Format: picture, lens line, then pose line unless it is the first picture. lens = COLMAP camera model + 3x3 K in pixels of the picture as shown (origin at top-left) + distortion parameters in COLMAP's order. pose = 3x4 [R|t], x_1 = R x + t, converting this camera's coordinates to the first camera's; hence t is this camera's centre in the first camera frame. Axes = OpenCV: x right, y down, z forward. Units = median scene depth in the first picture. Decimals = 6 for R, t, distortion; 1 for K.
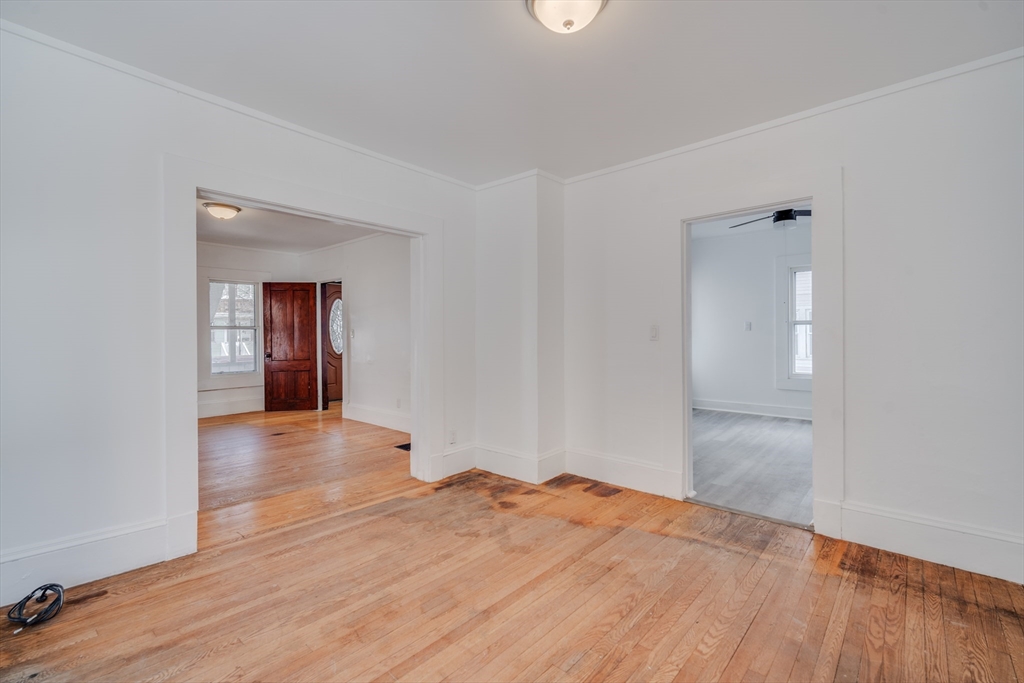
lens RADIAL K [[452.6, 0, 509.7], [0, 452.6, 326.2], [0, 0, 1]] dist [-0.000673, -0.000704]
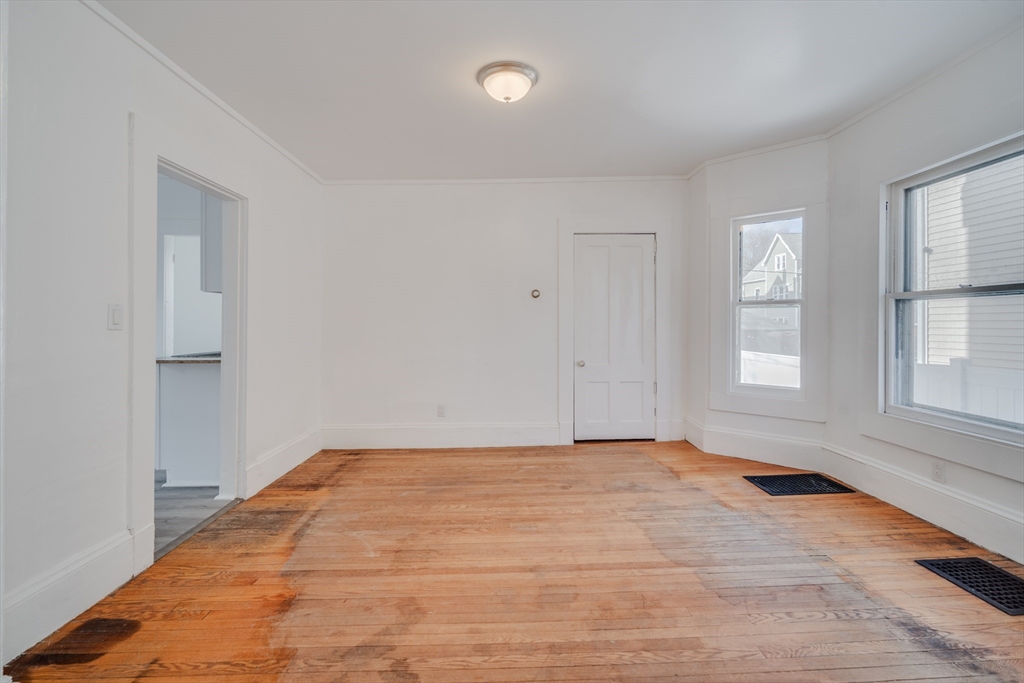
lens RADIAL K [[452.6, 0, 509.7], [0, 452.6, 326.2], [0, 0, 1]] dist [-0.000673, -0.000704]
pose [[-0.681698, 0.004646, 0.731619, -0.587074], [-0.007509, 0.999883, -0.013346, 0.036281], [-0.731596, -0.014591, -0.681583, 1.280370]]
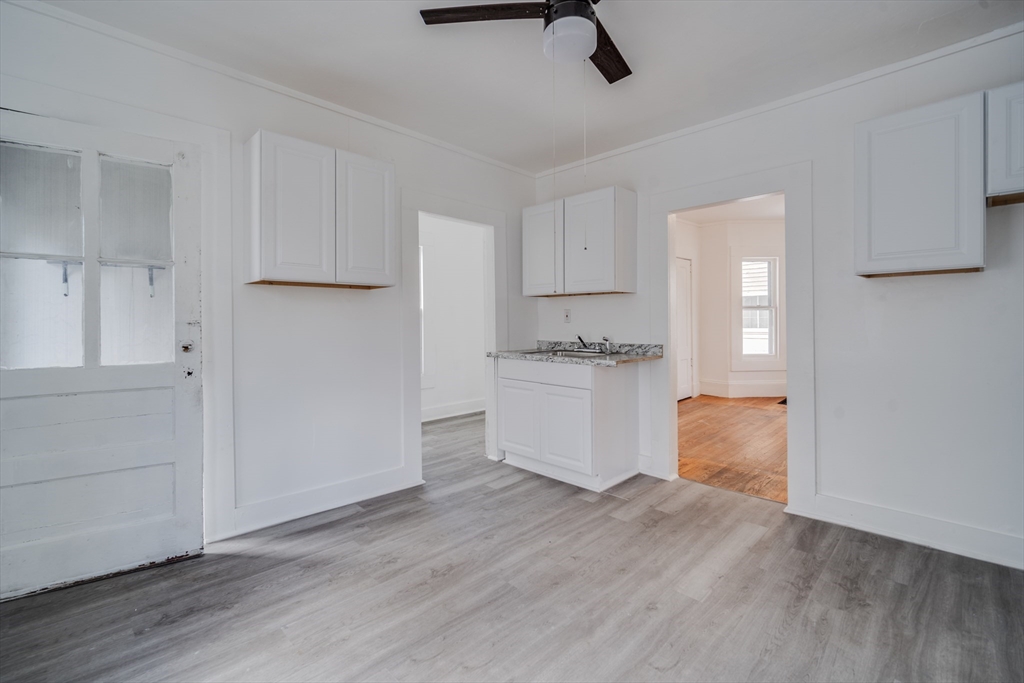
lens RADIAL K [[452.6, 0, 509.7], [0, 452.6, 326.2], [0, 0, 1]] dist [-0.000673, -0.000704]
pose [[-0.997872, 0.012183, 0.064051, 1.043276], [0.011814, 0.999911, -0.006141, 0.041681], [-0.064120, -0.005371, -0.997928, 2.268507]]
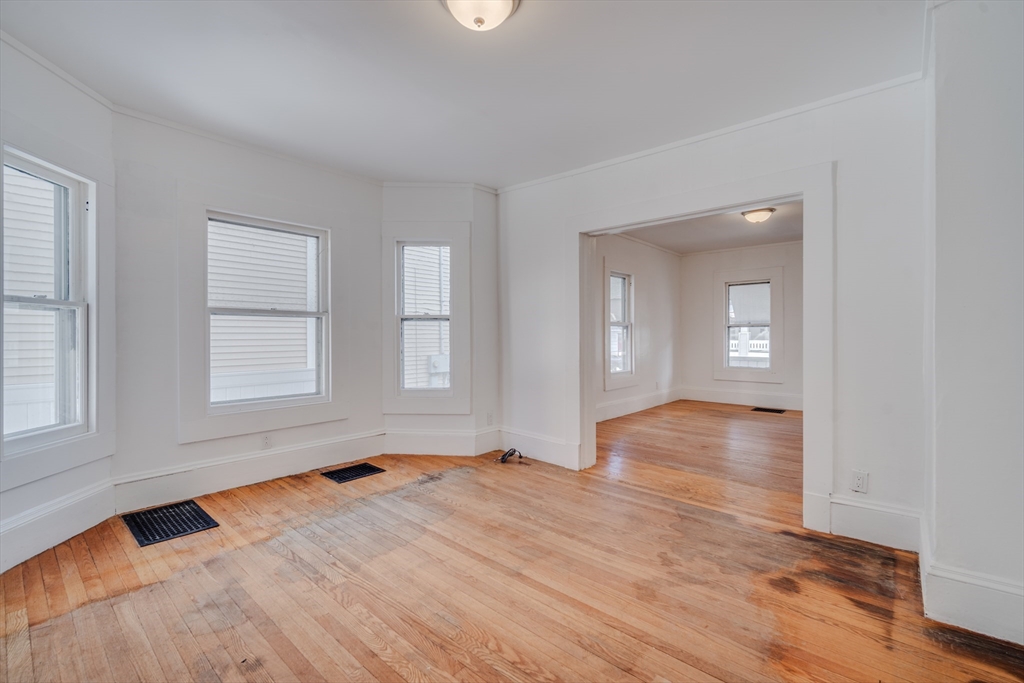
lens RADIAL K [[444.2, 0, 512.0], [0, 444.2, 341.5], [0, 0, 1]] dist [0.000221, -0.000052]
pose [[0.005170, 0.018674, -0.999812, 0.743001], [0.020182, 0.999620, 0.018775, 0.020951], [0.999783, -0.020275, 0.004791, 0.703487]]
